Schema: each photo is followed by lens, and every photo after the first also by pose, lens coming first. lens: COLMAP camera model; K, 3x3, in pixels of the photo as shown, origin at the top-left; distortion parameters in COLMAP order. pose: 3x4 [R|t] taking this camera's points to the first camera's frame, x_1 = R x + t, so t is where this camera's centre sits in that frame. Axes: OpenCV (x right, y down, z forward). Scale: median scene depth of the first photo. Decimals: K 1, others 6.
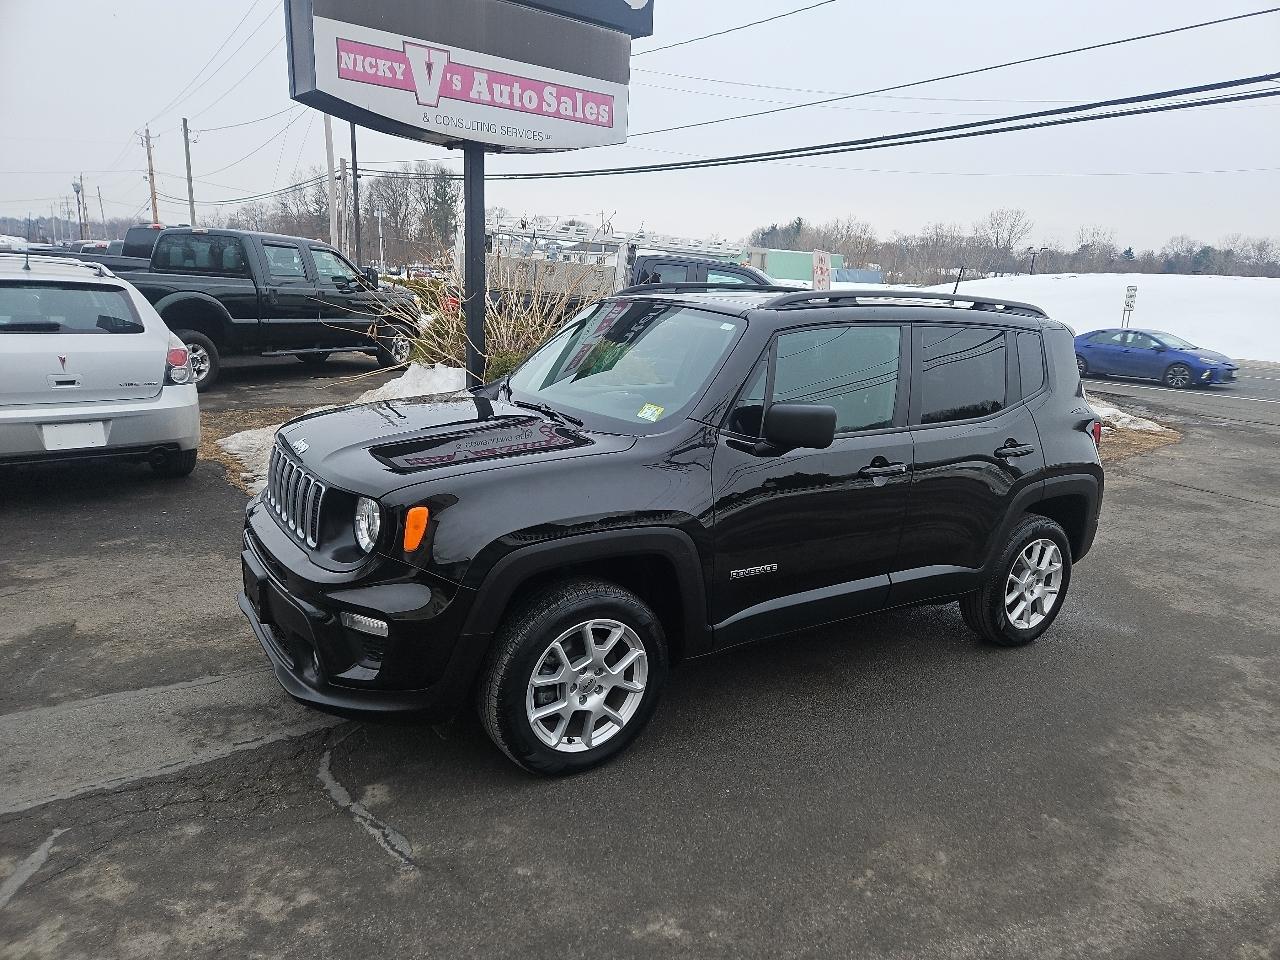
lens RADIAL K [[852.3, 0, 650.5], [0, 852.3, 481.8], [0, 0, 1]] dist [0.080215, -0.065014]
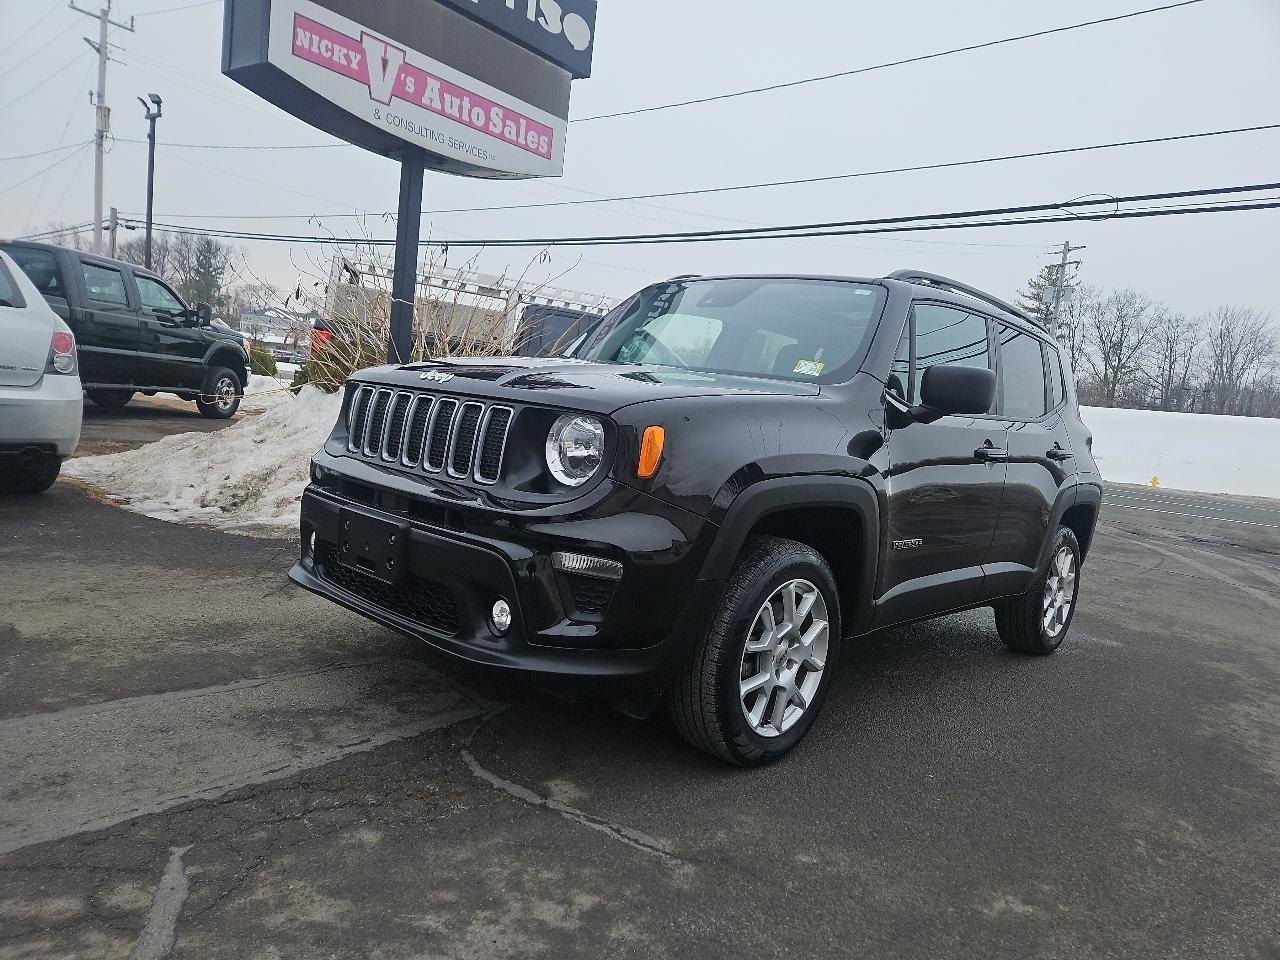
lens RADIAL K [[852.3, 0, 634.3], [0, 852.3, 476.6], [0, 0, 1]] dist [0.080215, -0.065014]
pose [[0.970654, 0.034663, 0.237970, -0.330614], [-0.006964, 0.993194, -0.116264, 0.119770], [-0.240380, 0.111194, 0.964289, 0.132463]]
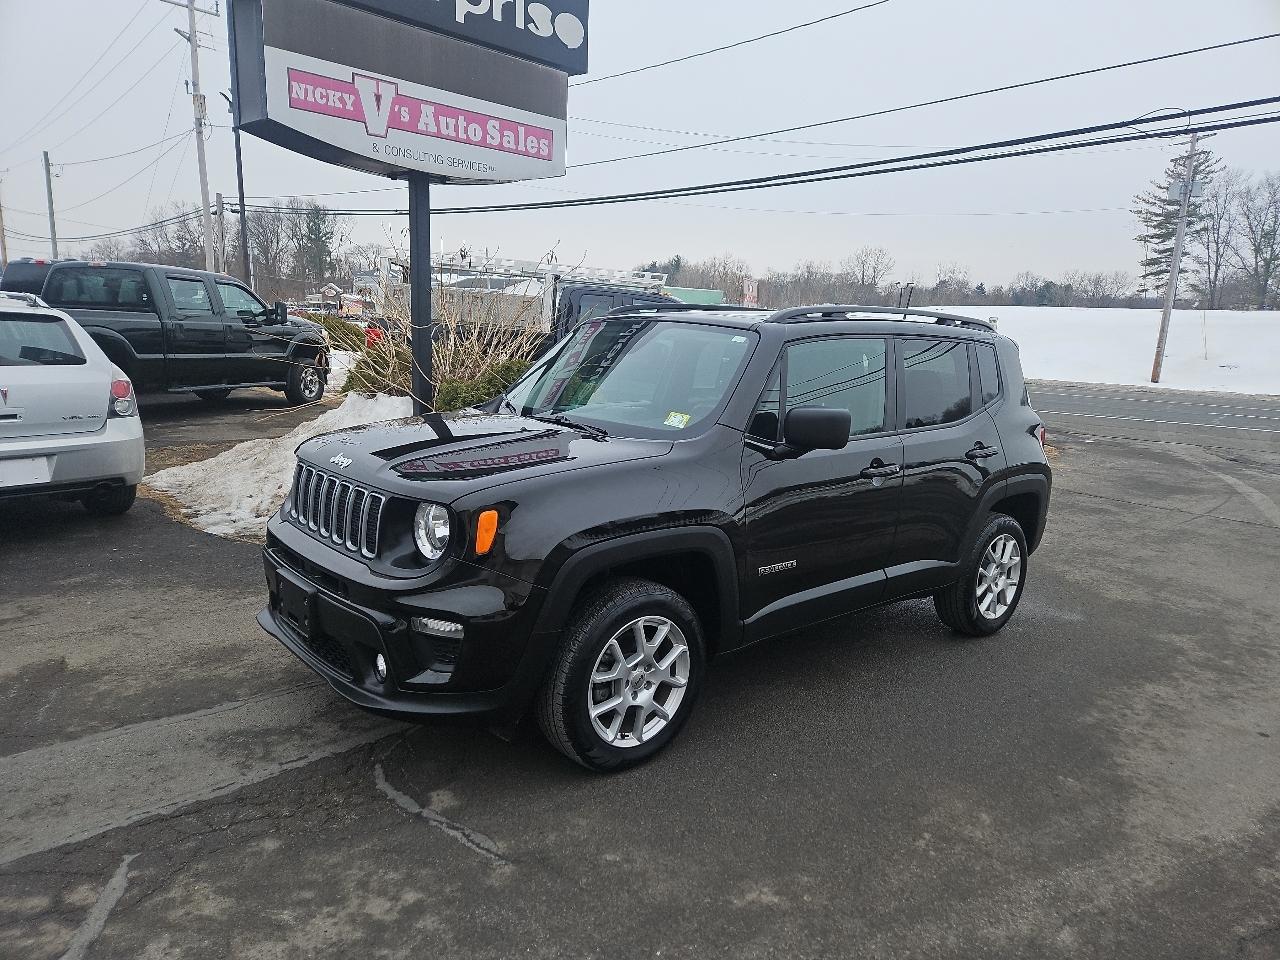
lens RADIAL K [[852.3, 0, 636.3], [0, 852.3, 484.2], [0, 0, 1]] dist [0.080215, -0.065014]
pose [[0.992960, -0.032657, 0.113857, -0.142003], [0.036894, 0.998695, -0.035312, 0.027094], [-0.112556, 0.039264, 0.992869, -0.029251]]
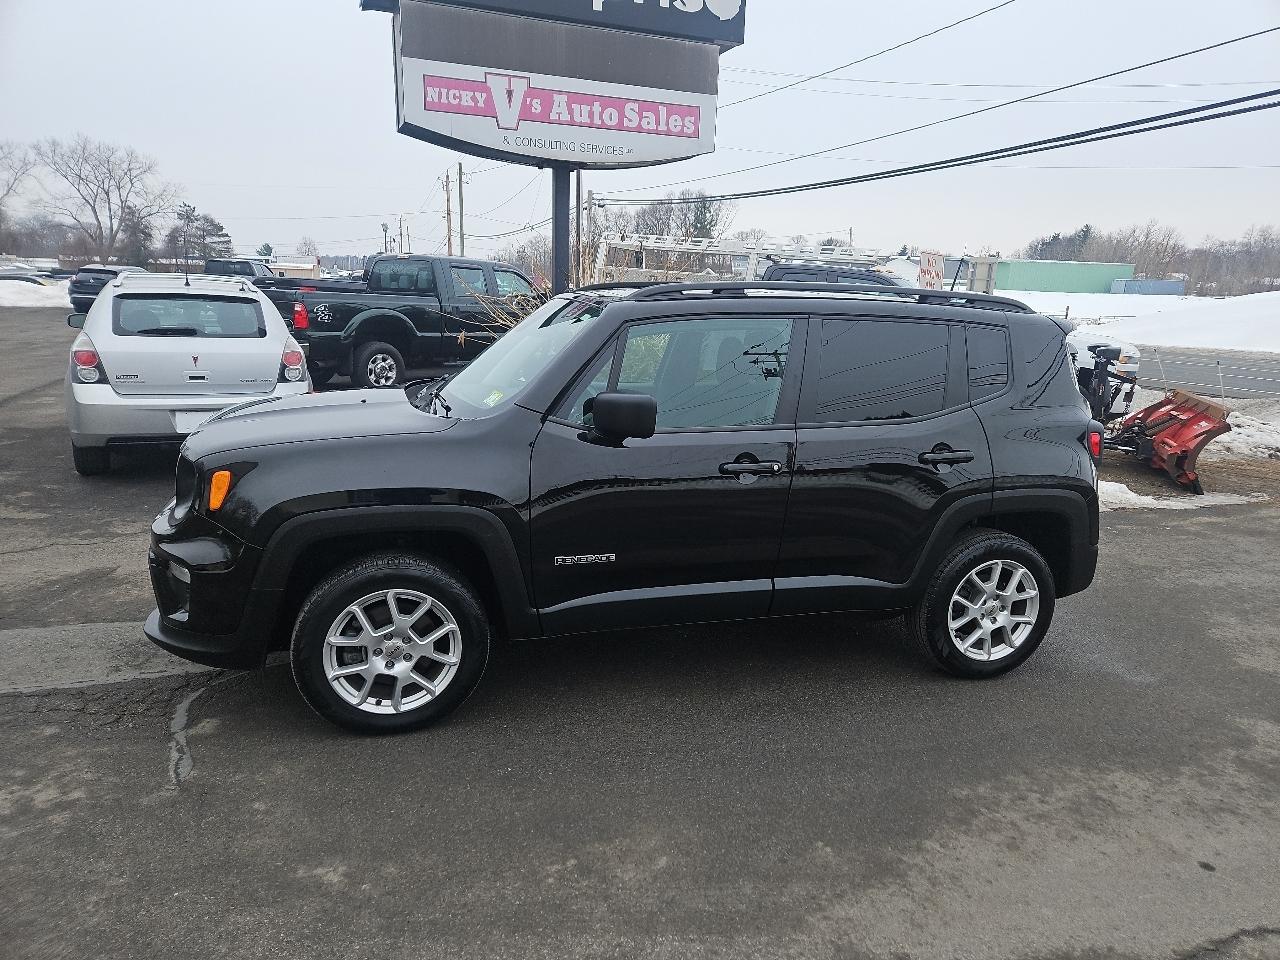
lens RADIAL K [[852.3, 0, 646.8], [0, 852.3, 479.1], [0, 0, 1]] dist [0.080215, -0.065014]
pose [[0.956663, 0.045571, -0.287608, 0.396835], [-0.052846, 0.998448, -0.017578, 0.020351], [0.286361, 0.032015, 0.957587, 0.049244]]
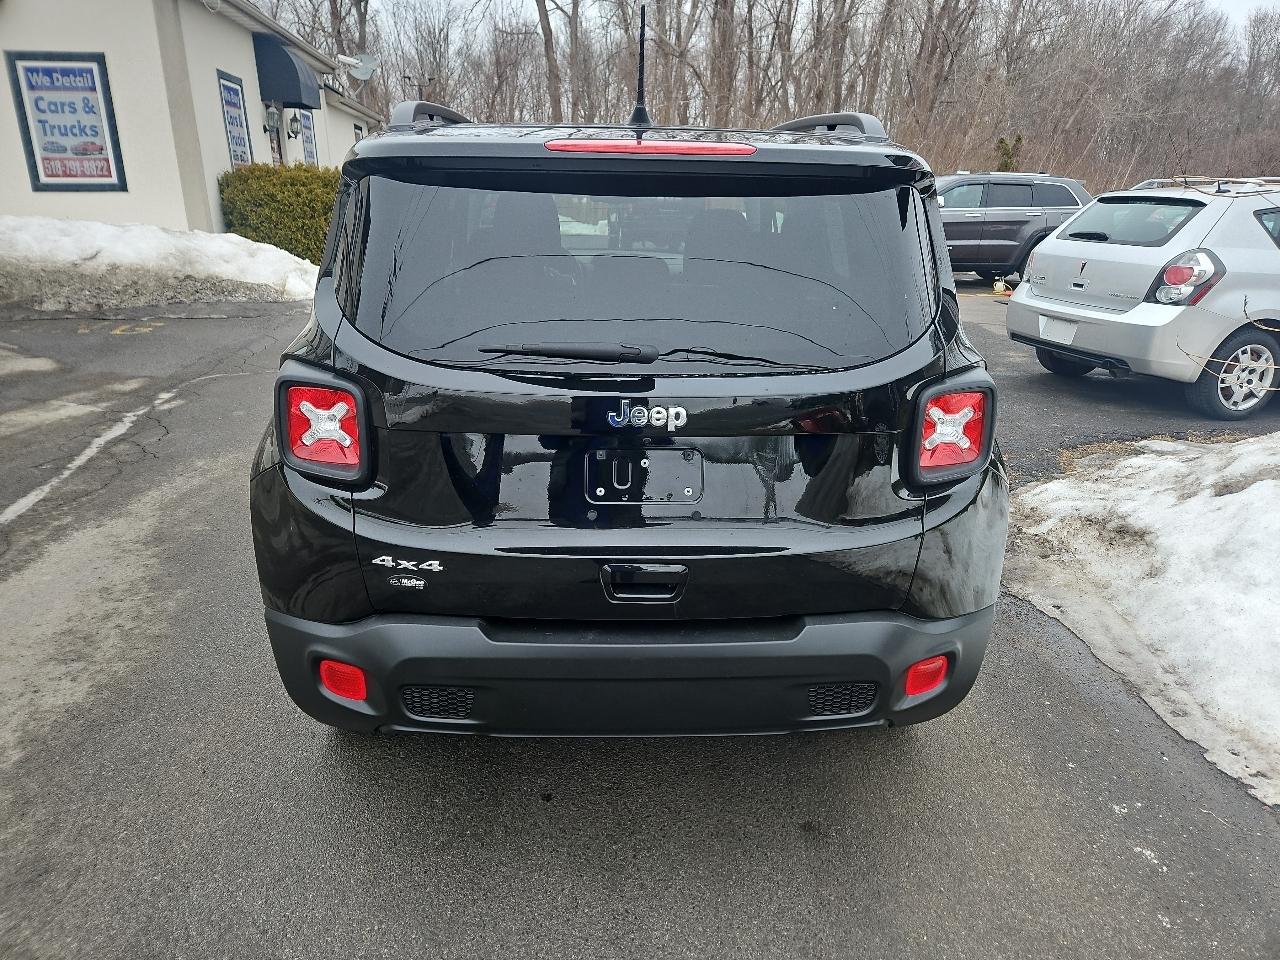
lens RADIAL K [[852.3, 0, 631.1], [0, 852.3, 475.7], [0, 0, 1]] dist [0.080215, -0.065014]
pose [[-0.514705, 0.215212, -0.829917, 0.912882], [-0.238227, 0.893967, 0.379567, -0.262903], [0.823606, 0.393074, -0.408860, 1.551882]]
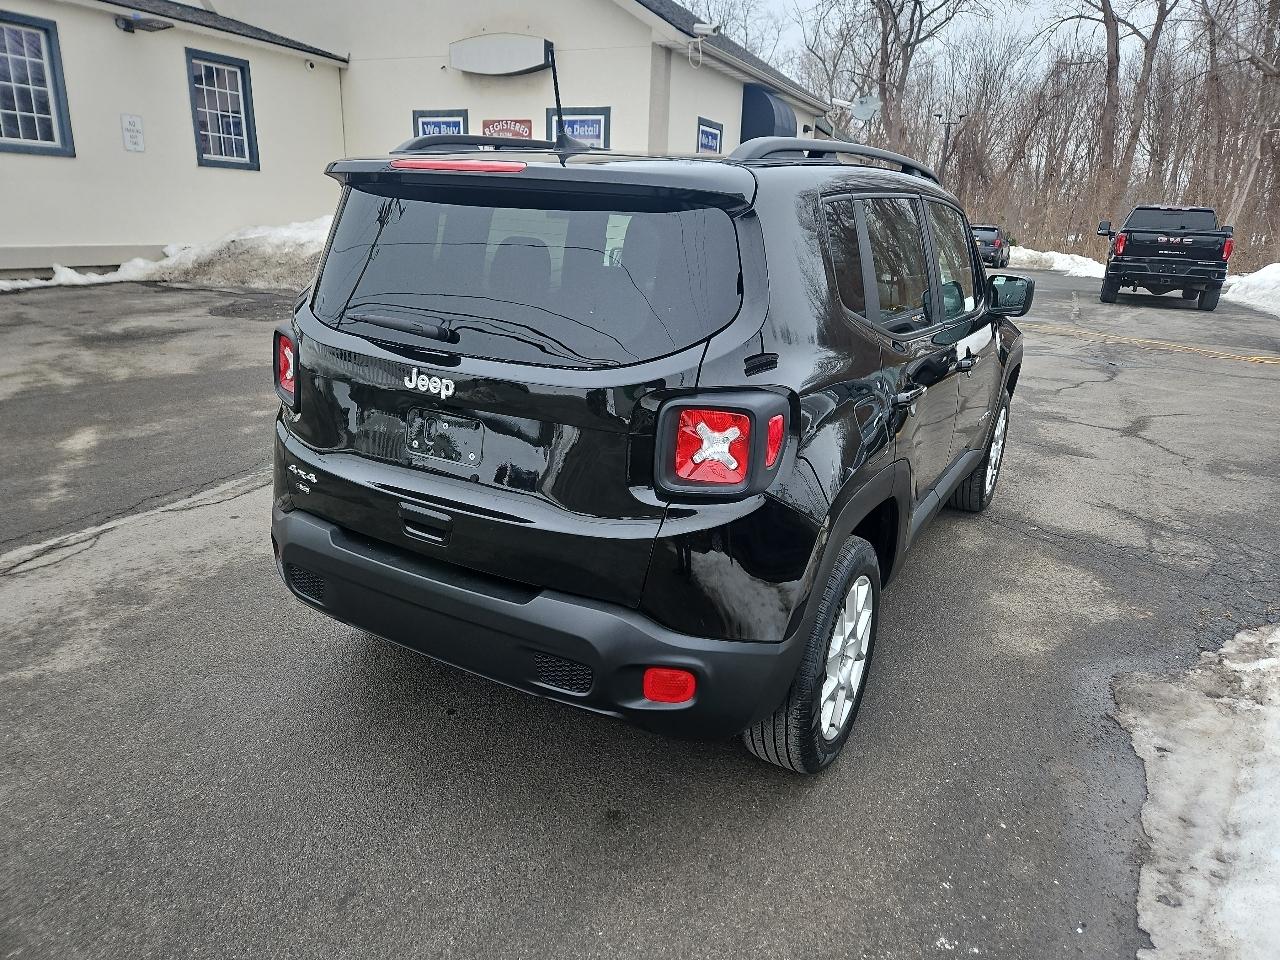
lens RADIAL K [[852.3, 0, 640.7], [0, 852.3, 468.7], [0, 0, 1]] dist [0.080215, -0.065014]
pose [[-0.892395, 0.042031, -0.449293, 0.666915], [-0.189242, 0.869012, 0.457171, -0.347133], [0.409657, 0.493002, -0.767548, 1.851244]]
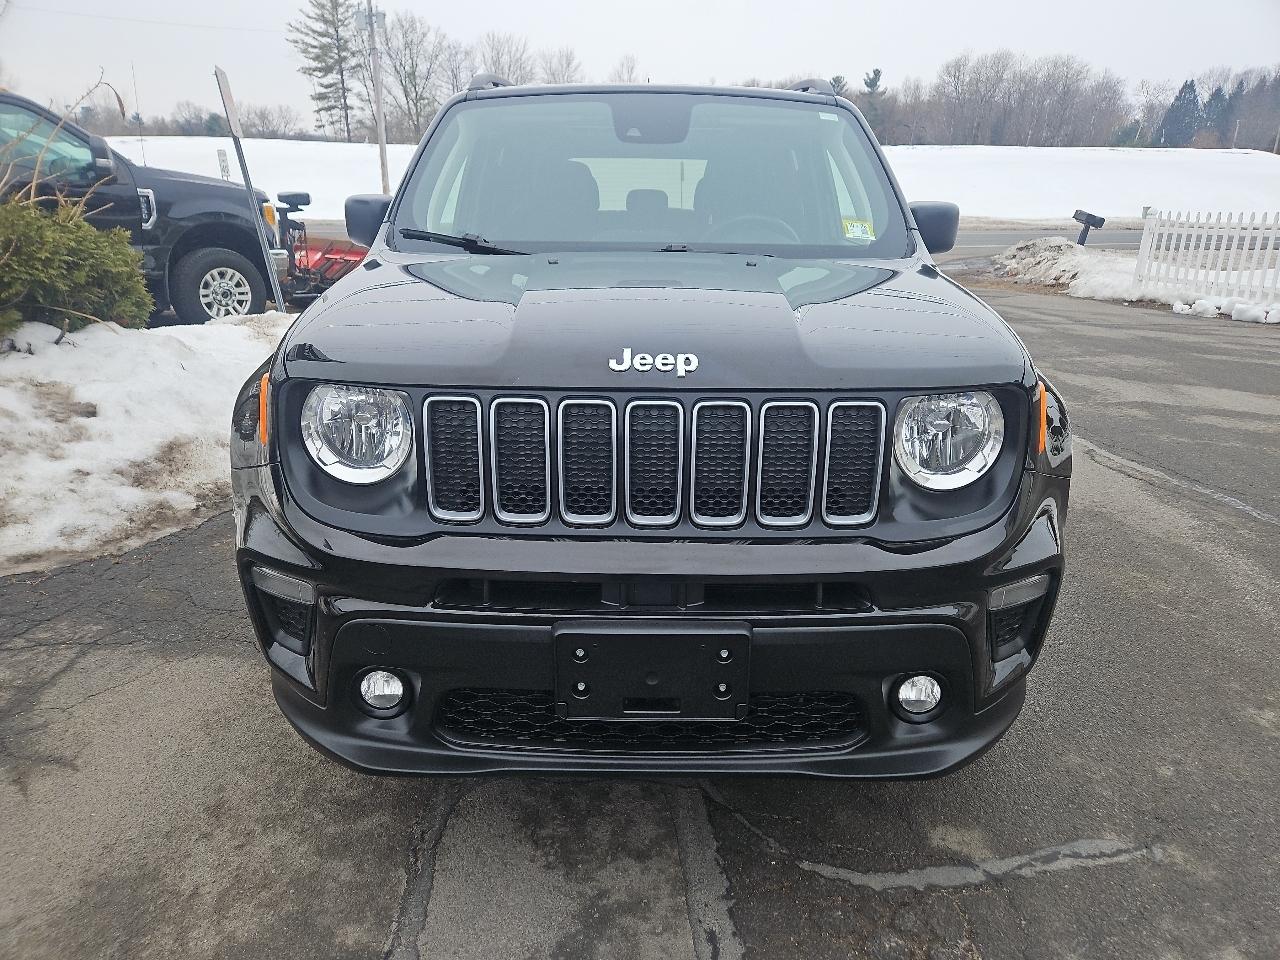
lens RADIAL K [[852.3, 0, 643.2], [0, 852.3, 490.2], [0, 0, 1]] dist [0.080215, -0.065014]
pose [[0.552794, -0.317680, 0.770388, -0.635033], [0.203220, 0.947964, 0.245084, -0.073734], [-0.808158, 0.021077, 0.588588, 0.582722]]
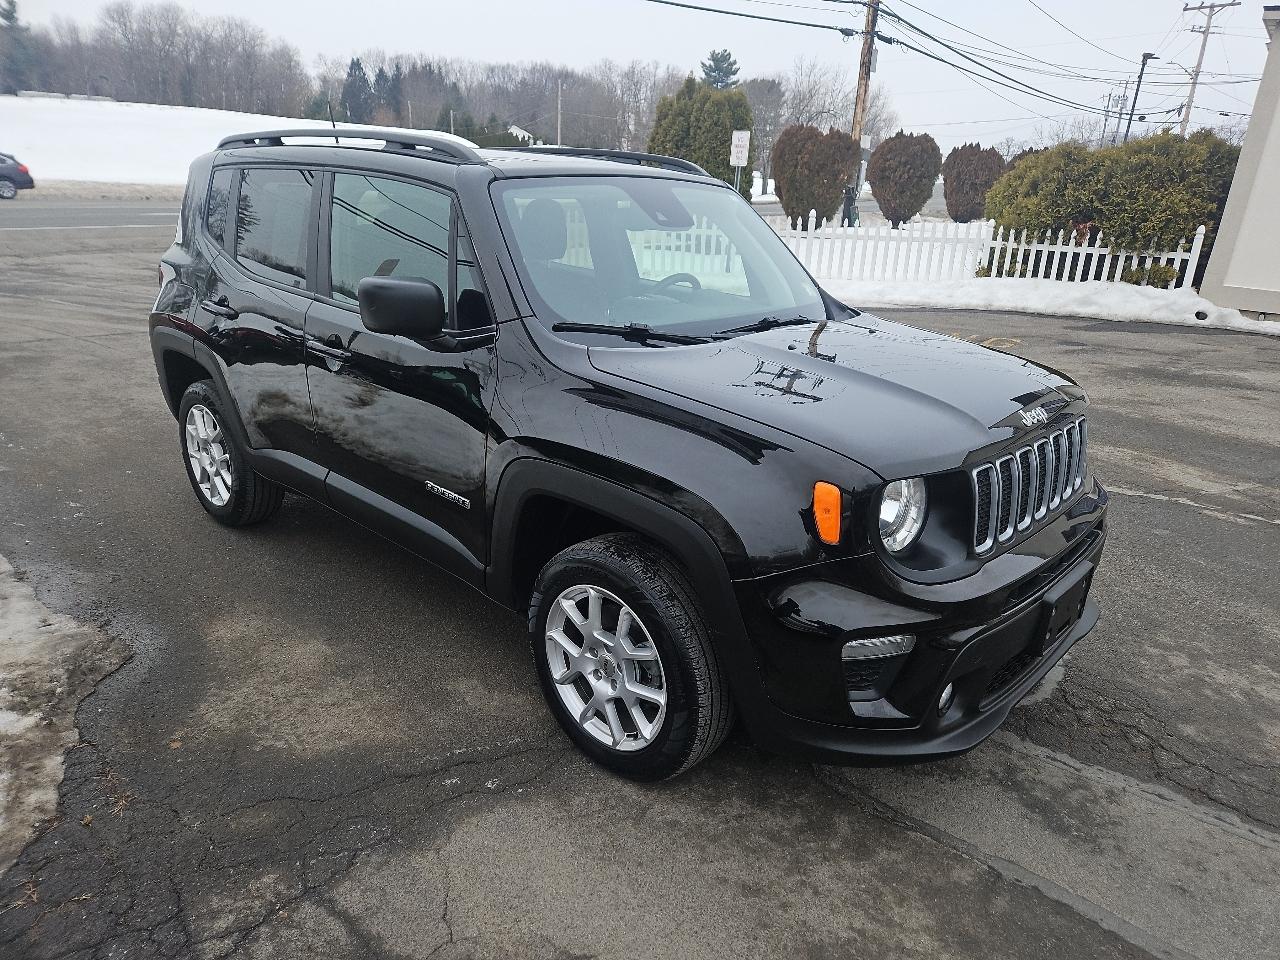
lens RADIAL K [[852.3, 0, 654.7], [0, 852.3, 488.7], [0, 0, 1]] dist [0.080215, -0.065014]
pose [[-0.238466, -0.388909, 0.889879, -0.808570], [0.162511, 0.887413, 0.431380, -0.287484], [-0.957457, 0.247485, -0.148416, 1.148594]]
